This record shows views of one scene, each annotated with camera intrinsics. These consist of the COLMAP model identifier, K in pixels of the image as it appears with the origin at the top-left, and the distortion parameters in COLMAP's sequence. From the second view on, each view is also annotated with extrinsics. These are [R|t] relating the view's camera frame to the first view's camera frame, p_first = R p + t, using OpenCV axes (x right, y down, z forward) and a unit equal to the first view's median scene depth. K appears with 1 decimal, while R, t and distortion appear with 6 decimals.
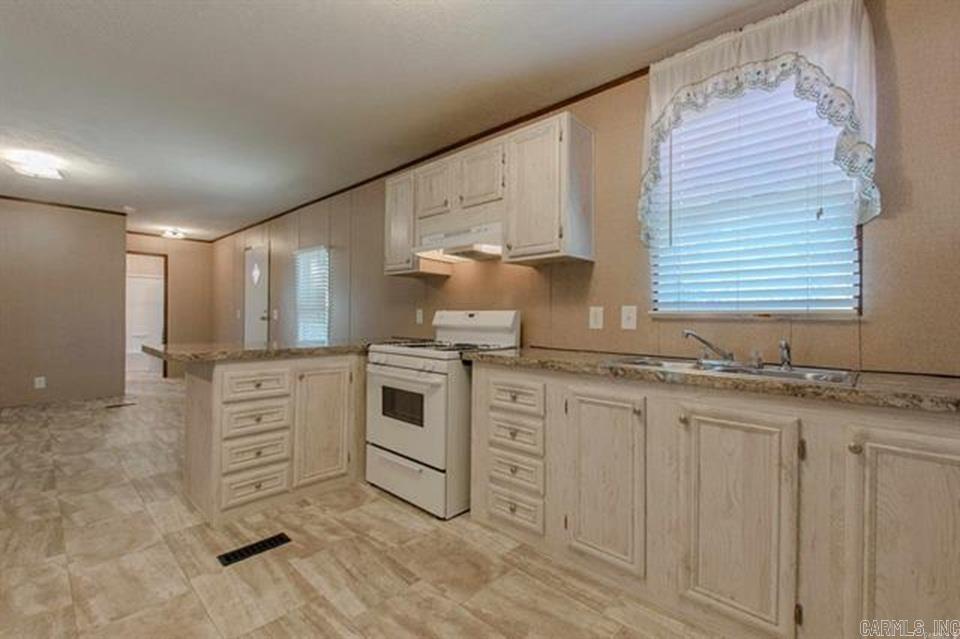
lens RADIAL K [[418.0, 0, 487.1], [0, 418.0, 315.5], [0, 0, 1]] dist [0.002897, -0.001337]
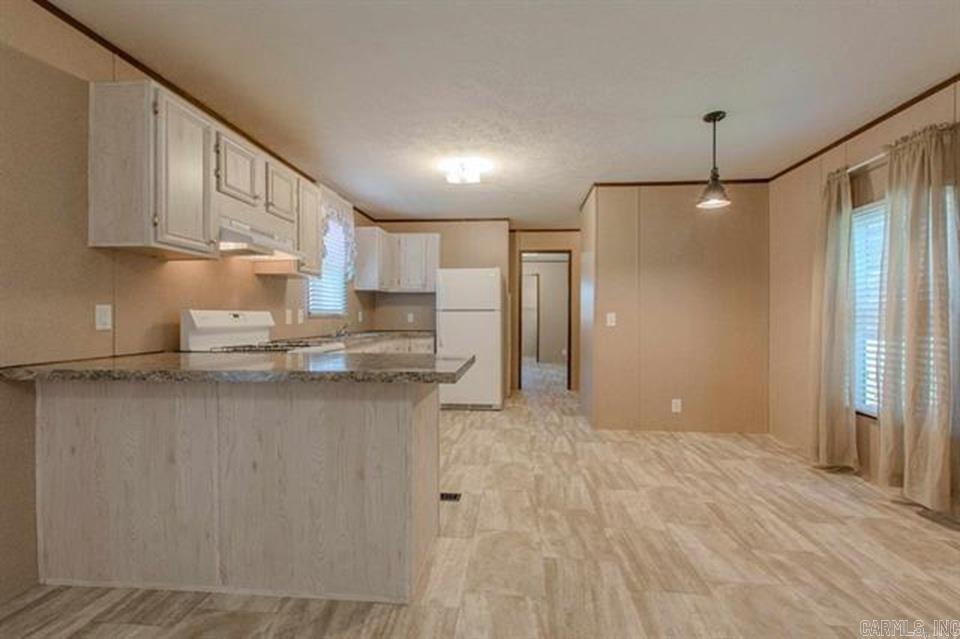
lens RADIAL K [[418.0, 0, 486.0], [0, 418.0, 317.8], [0, 0, 1]] dist [0.002897, -0.001337]
pose [[-0.618286, -0.010469, 0.785884, -1.437080], [-0.004536, 0.999942, 0.009753, -0.008997], [-0.785940, 0.002465, -0.618297, 1.452766]]
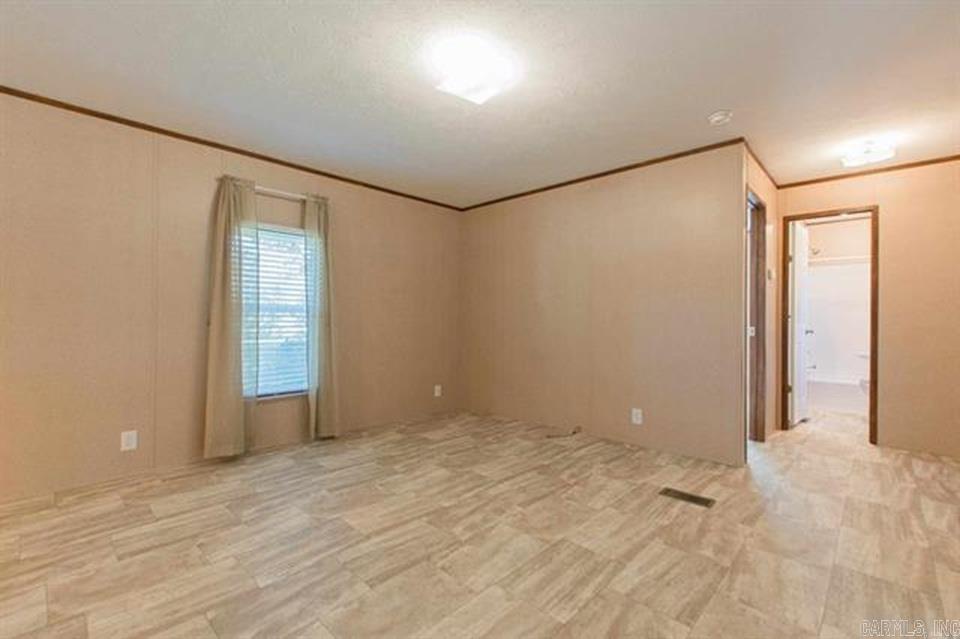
lens RADIAL K [[418.0, 0, 487.2], [0, 418.0, 316.9], [0, 0, 1]] dist [0.002897, -0.001337]
pose [[-0.001265, -0.013609, -0.999907, -0.769057], [-0.009579, 0.999862, -0.013596, 0.005403], [0.999953, 0.009561, -0.001395, 1.633448]]
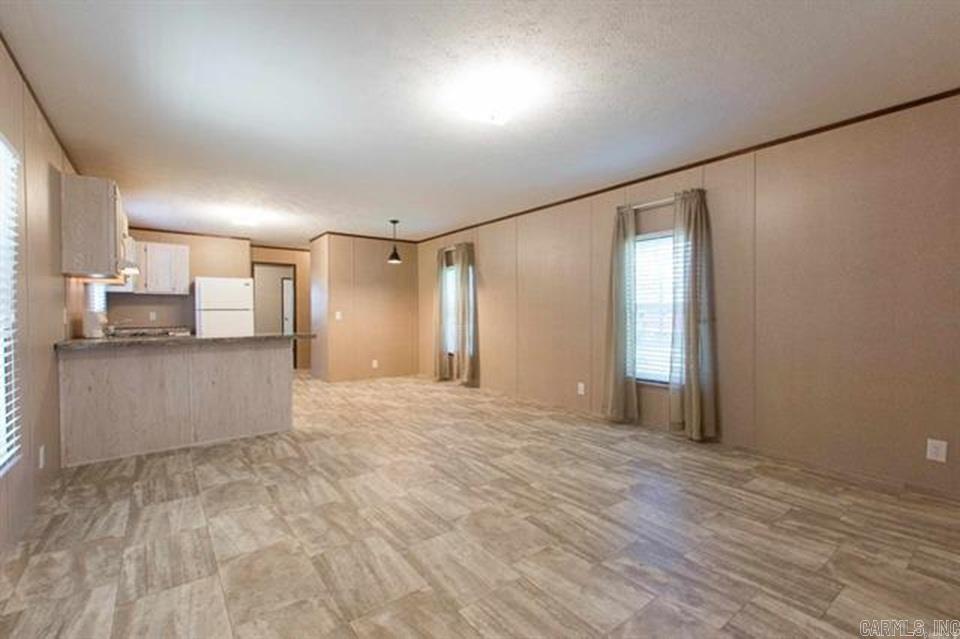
lens RADIAL K [[418.0, 0, 481.8], [0, 418.0, 321.1], [0, 0, 1]] dist [0.002897, -0.001337]
pose [[-0.985003, -0.005318, 0.172455, -1.885018], [-0.001979, 0.999807, 0.019532, -0.009185], [-0.172526, 0.018897, -0.984824, 2.687411]]
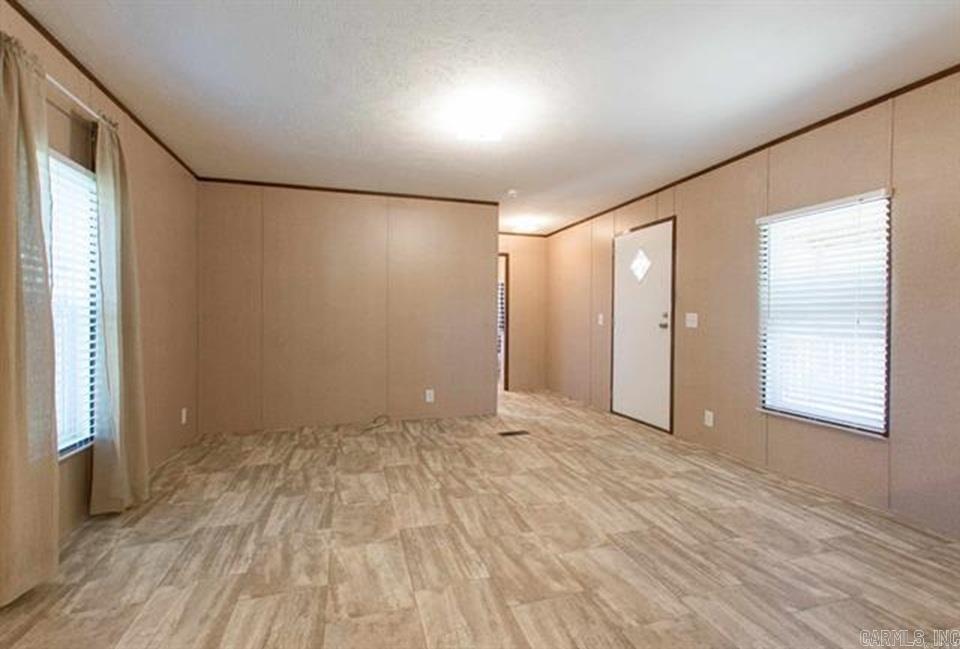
lens RADIAL K [[426.8, 0, 479.5], [0, 426.8, 322.5], [0, 0, 1]] dist [-0.000634, 0.000127]
pose [[0.864800, 0.001585, -0.502114, -1.123749], [-0.001334, 0.999999, 0.000860, 0.001468], [0.502115, -0.000074, 0.864801, 0.555621]]
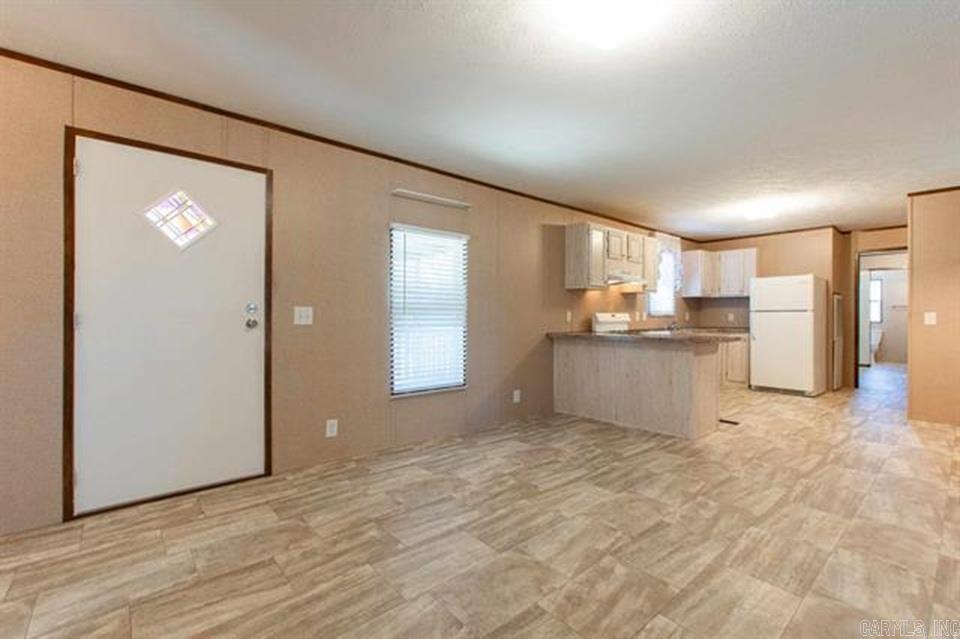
lens RADIAL K [[418.0, 0, 483.6], [0, 418.0, 318.8], [0, 0, 1]] dist [0.002897, -0.001337]
pose [[0.114334, -0.012061, 0.993369, -2.501238], [0.002396, 0.999927, 0.011865, -0.012097], [-0.993440, 0.001024, 0.114354, 1.735418]]
